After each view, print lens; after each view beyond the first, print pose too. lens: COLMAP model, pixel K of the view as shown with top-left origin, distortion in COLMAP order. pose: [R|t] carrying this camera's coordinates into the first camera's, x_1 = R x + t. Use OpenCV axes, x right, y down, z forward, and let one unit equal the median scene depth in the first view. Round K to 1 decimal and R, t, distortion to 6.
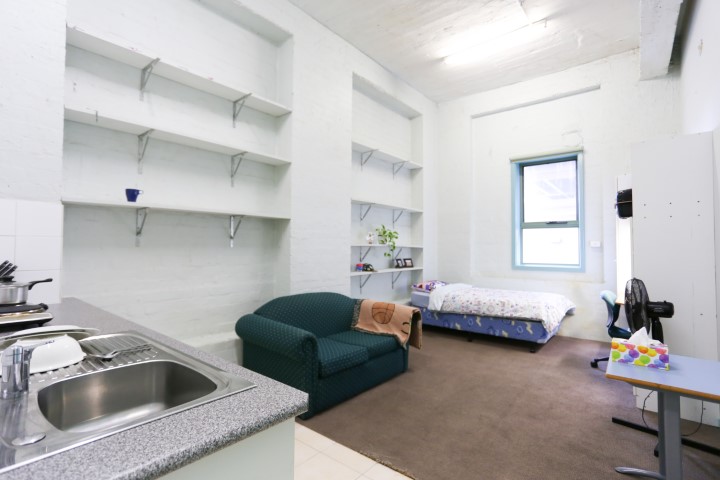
lens RADIAL K [[349.8, 0, 360.0], [0, 349.8, 240.0], [0, 0, 1]] dist [-0.055052, 0.033907]
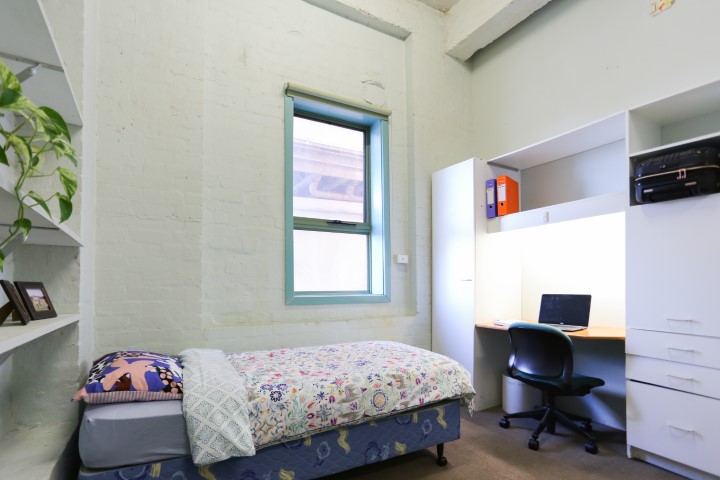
lens RADIAL K [[361.1, 0, 358.6], [0, 361.1, 284.4], [0, 0, 1]] dist [-0.029754, 0.000497]
pose [[0.354124, 0.002429, 0.935195, -0.017760], [-0.010247, 0.999947, 0.001283, 0.064226], [-0.935142, -0.010038, 0.354130, 0.857791]]
